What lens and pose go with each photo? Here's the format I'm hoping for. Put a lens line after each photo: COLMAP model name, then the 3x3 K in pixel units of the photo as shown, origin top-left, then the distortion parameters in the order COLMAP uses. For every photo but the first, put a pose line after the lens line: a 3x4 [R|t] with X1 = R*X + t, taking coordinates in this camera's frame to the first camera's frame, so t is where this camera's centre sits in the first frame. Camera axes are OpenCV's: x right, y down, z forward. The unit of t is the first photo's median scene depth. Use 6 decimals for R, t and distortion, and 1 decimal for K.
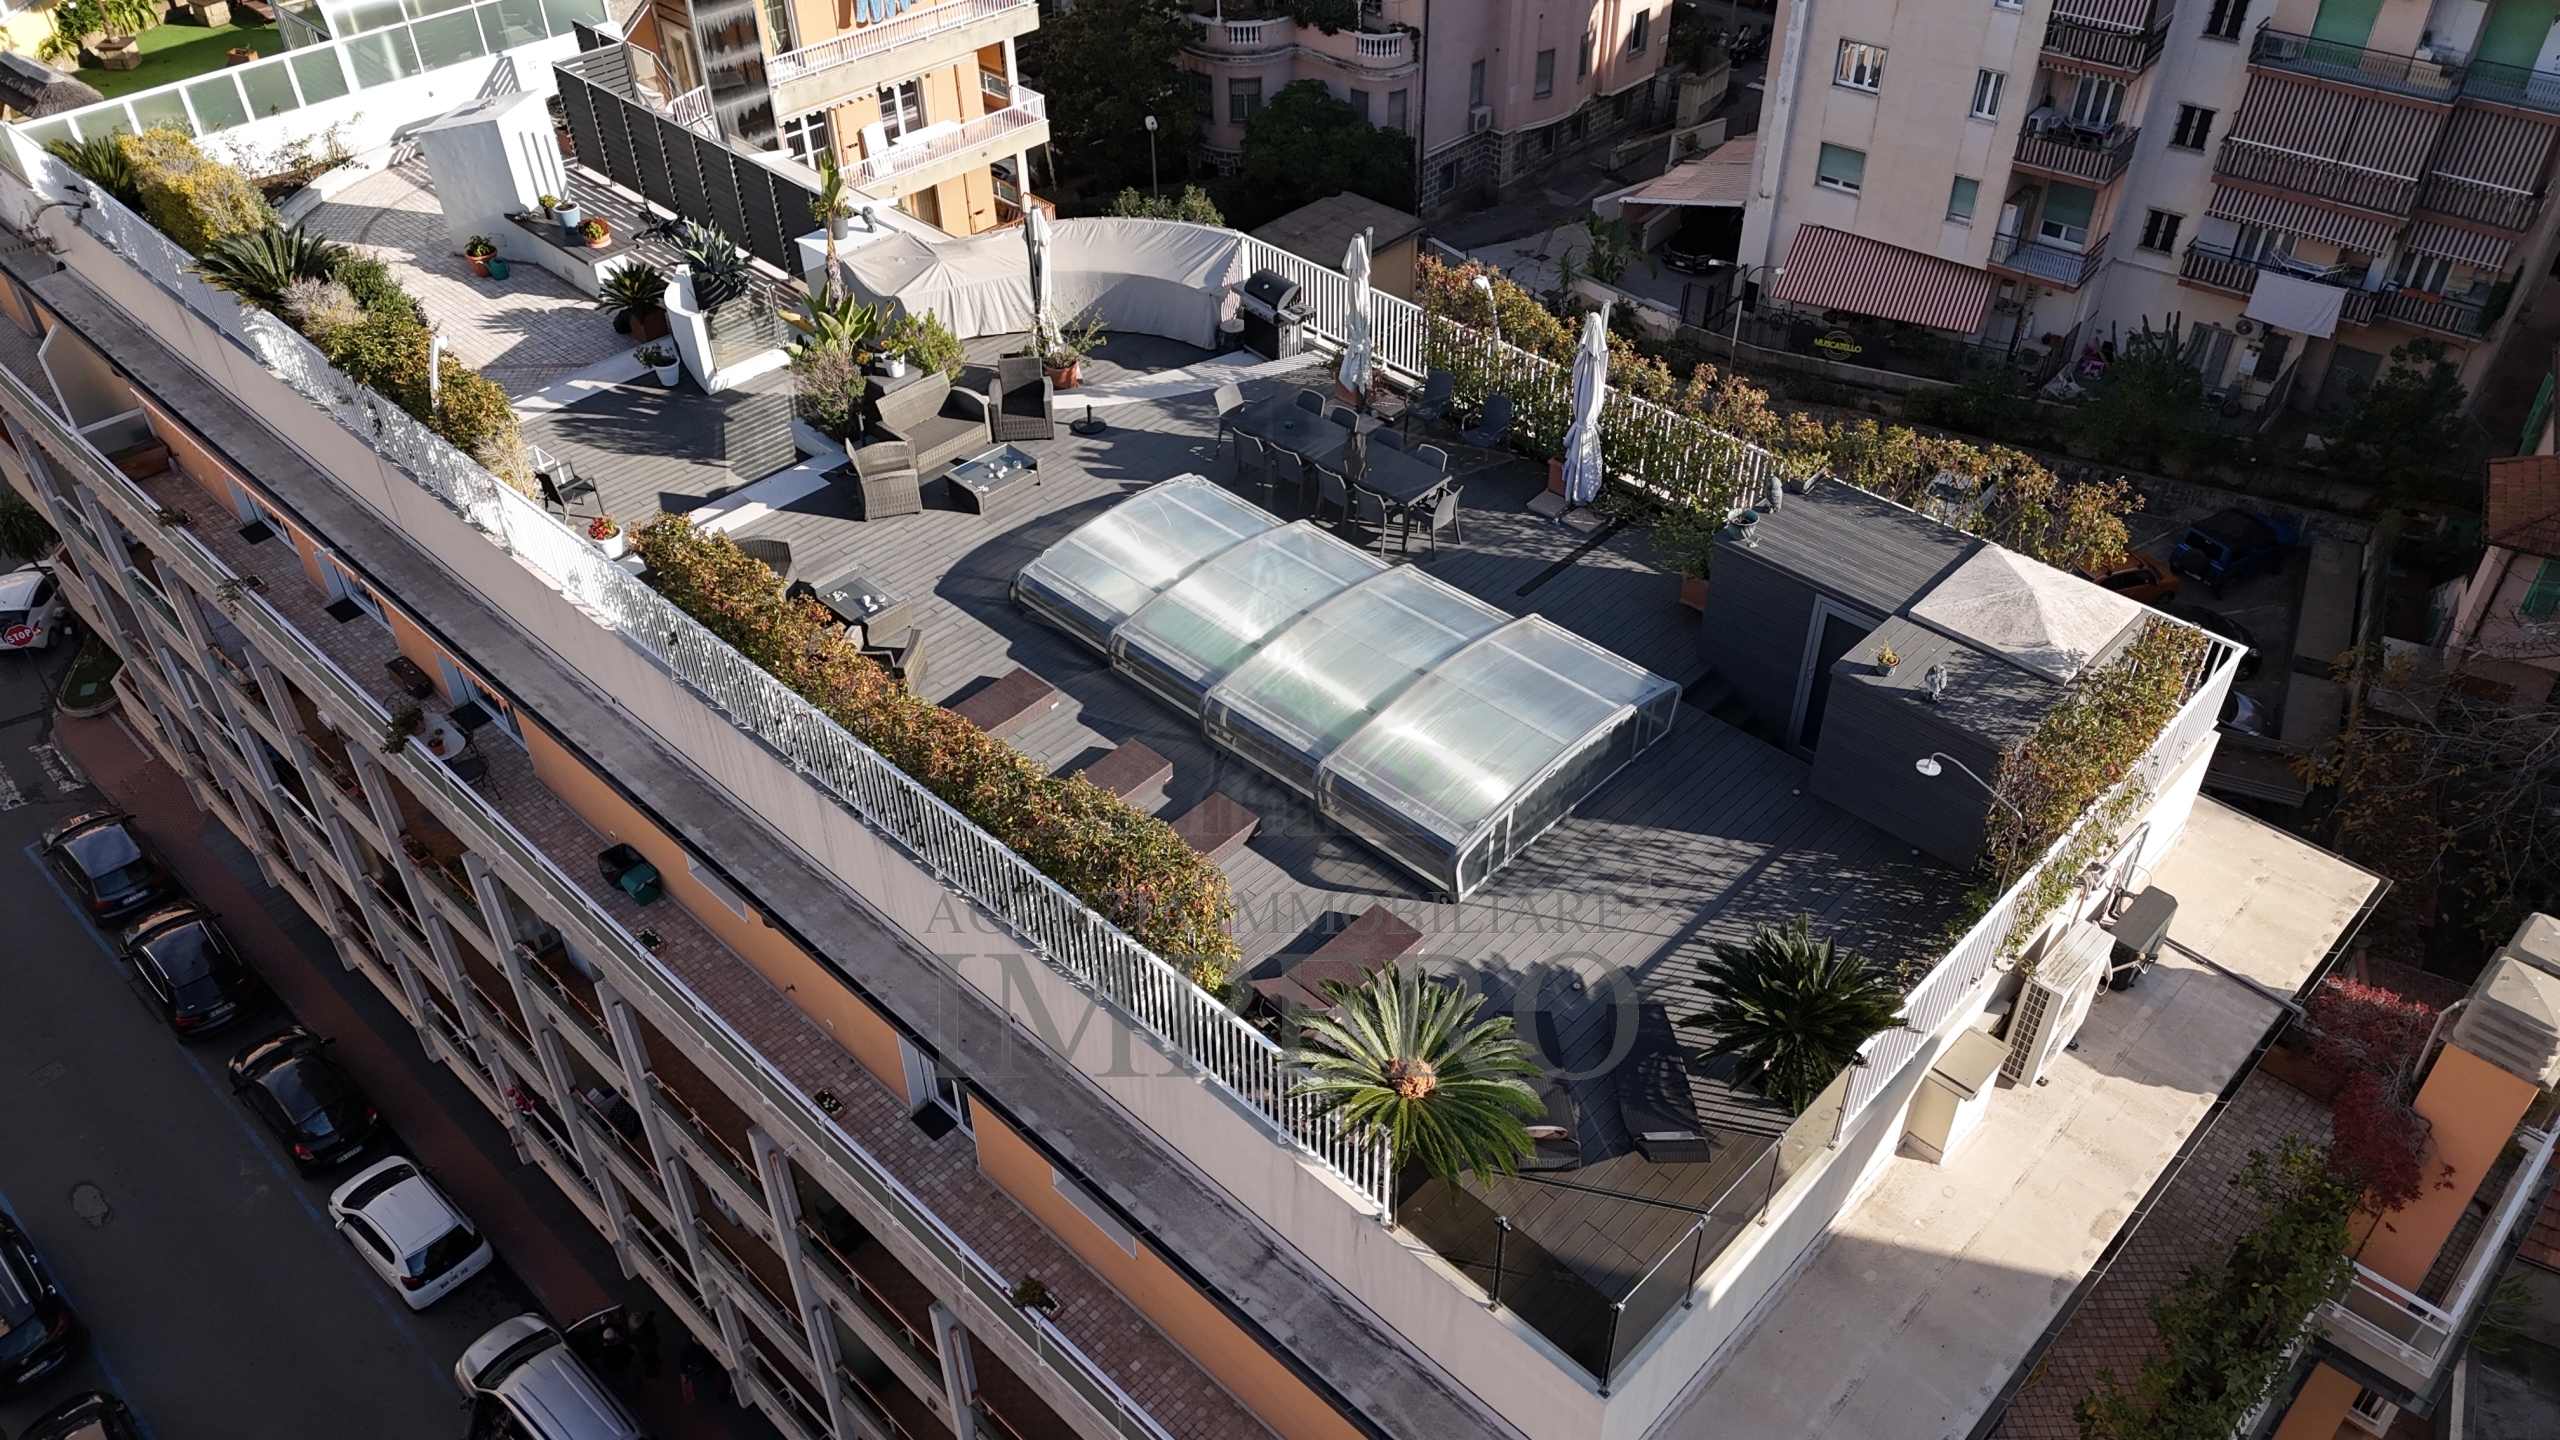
lens RADIAL K [[1885.5, 0, 1272.1], [0, 1885.5, 735.0], [0, 0, 1]] dist [0.051546, -0.044903]
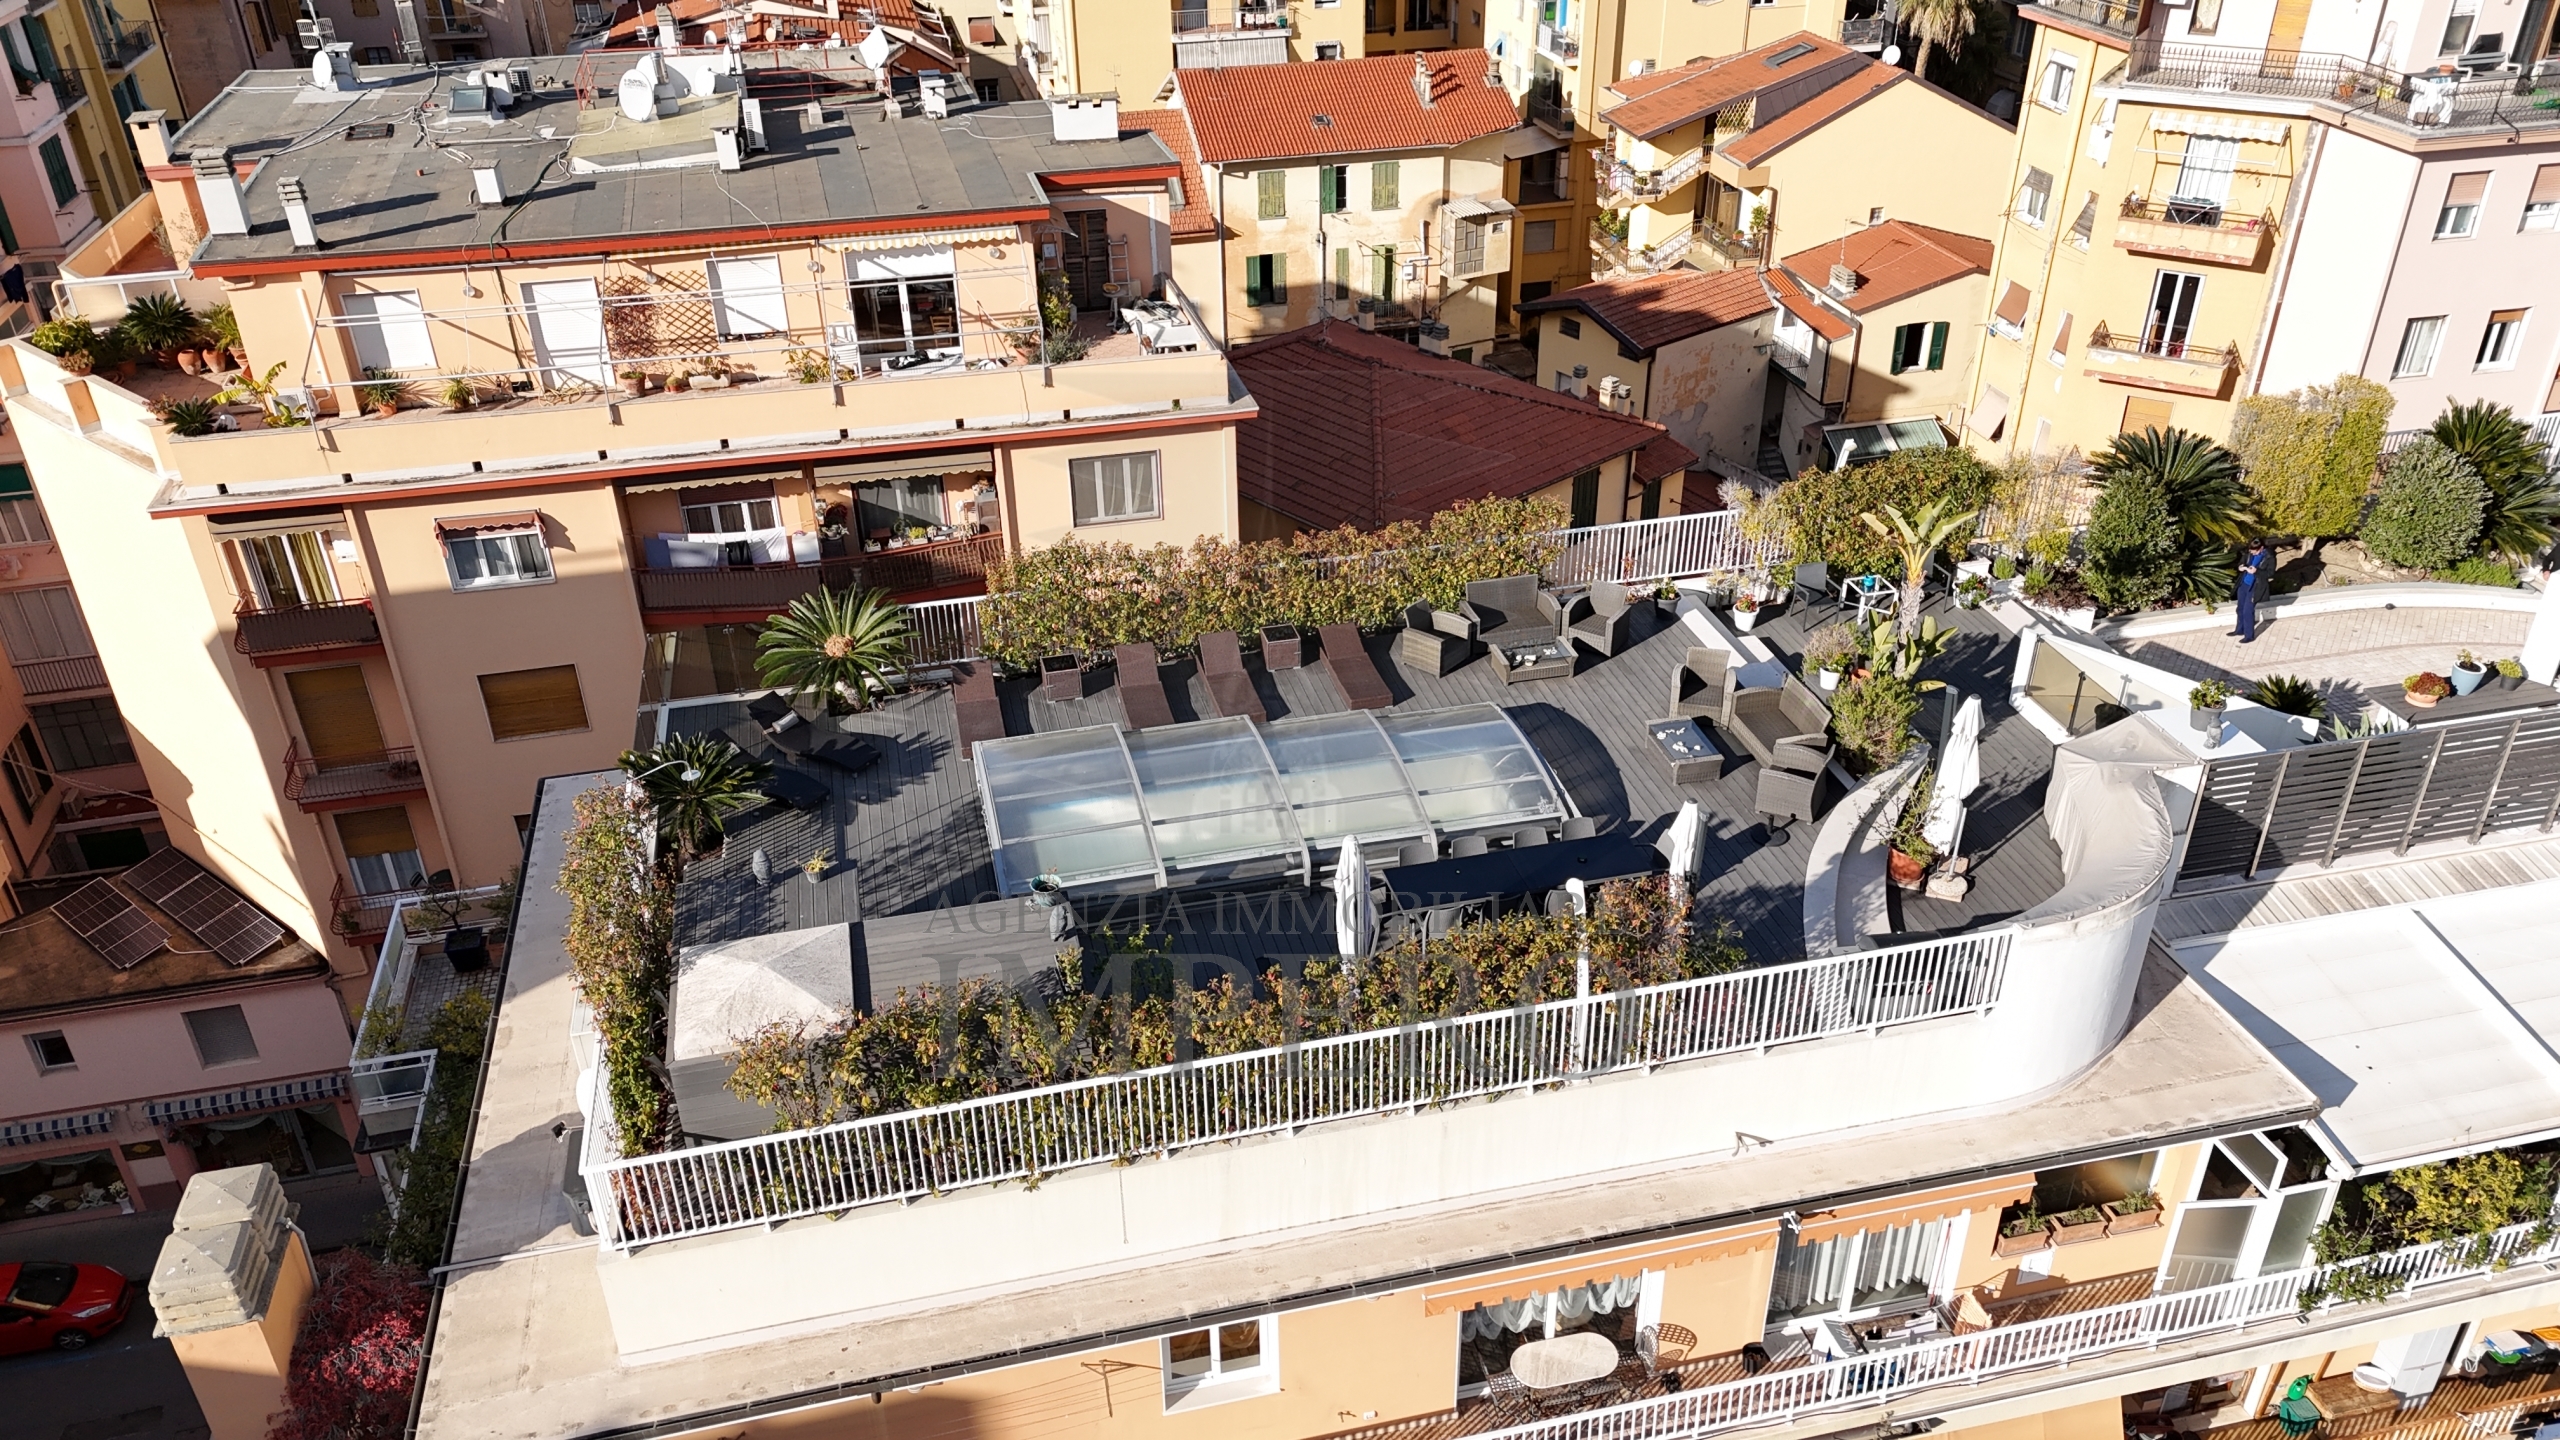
lens RADIAL K [[1885.5, 0, 1281.1], [0, 1885.5, 712.4], [0, 0, 1]] dist [0.051546, -0.044903]
pose [[-0.541089, 0.439187, -0.717173, 0.481969], [-0.517585, 0.498226, 0.695612, -0.512544], [0.662818, 0.747586, -0.042268, 0.599947]]
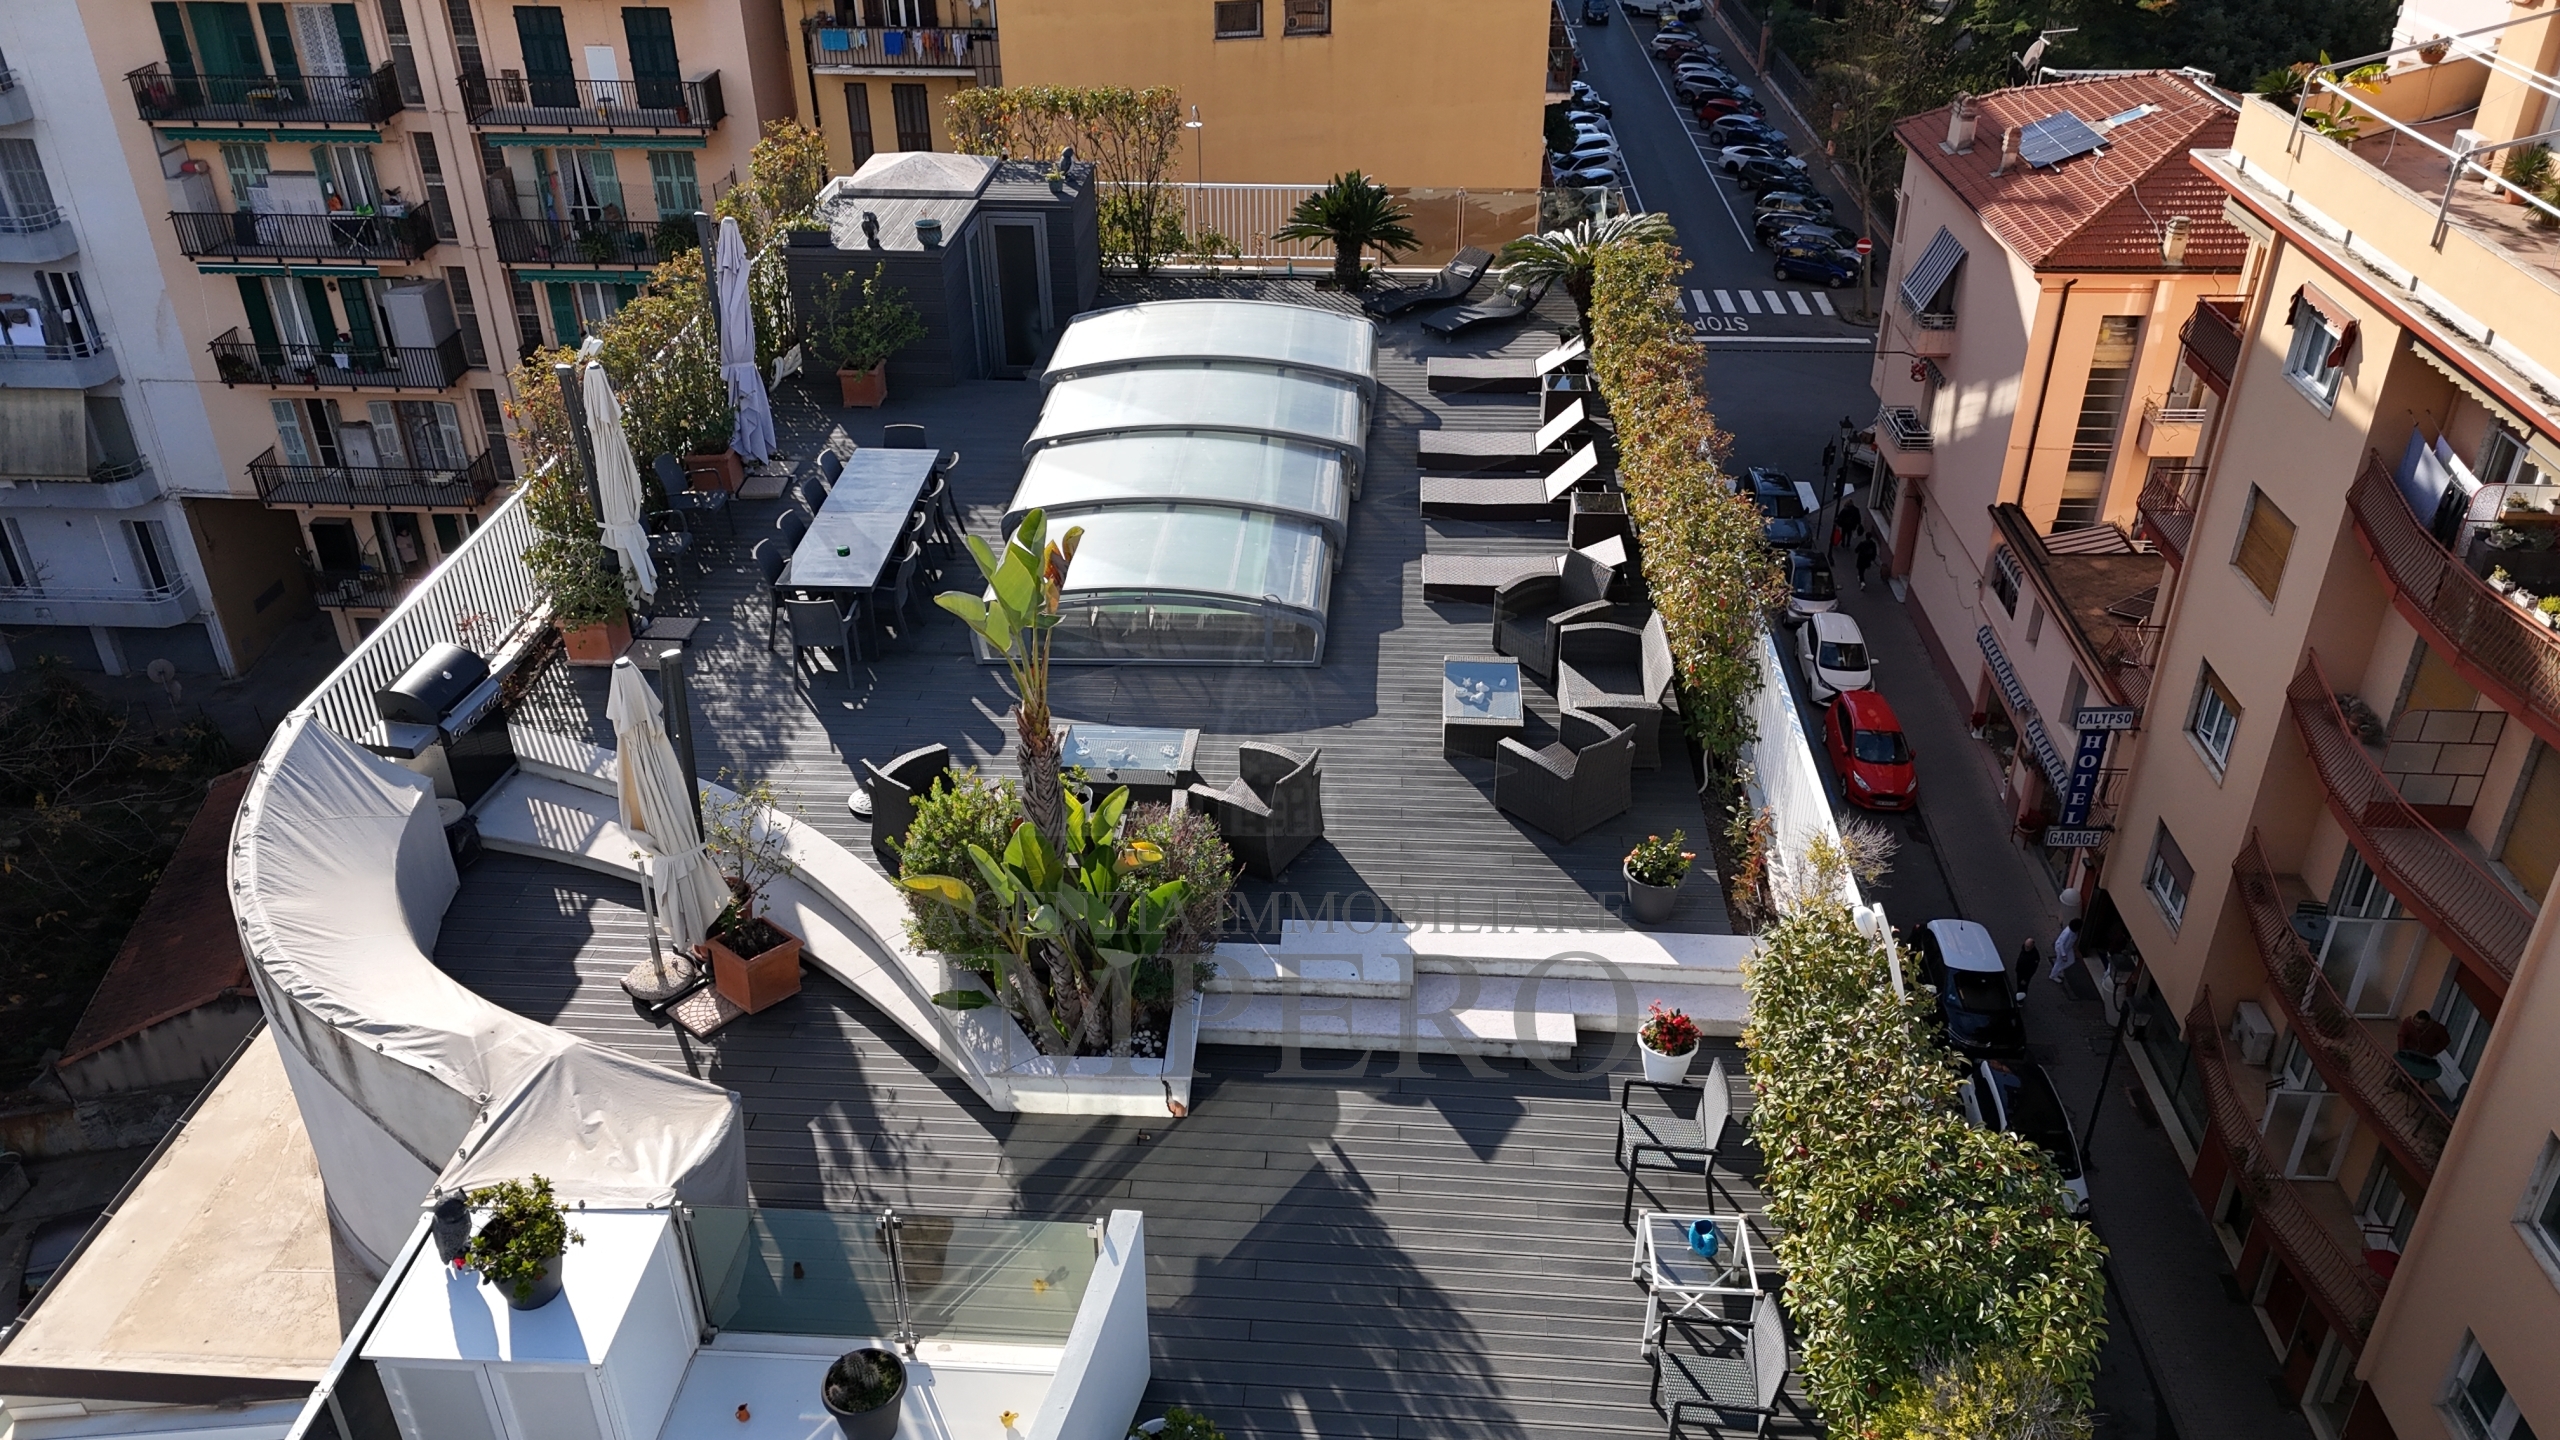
lens RADIAL K [[1885.5, 0, 1275.3], [0, 1885.5, 705.6], [0, 0, 1]] dist [0.051546, -0.044903]
pose [[-0.646198, -0.375838, 0.664209, -0.393507], [0.490814, 0.461800, 0.738811, -0.389672], [-0.584406, 0.803421, -0.113948, 0.699308]]
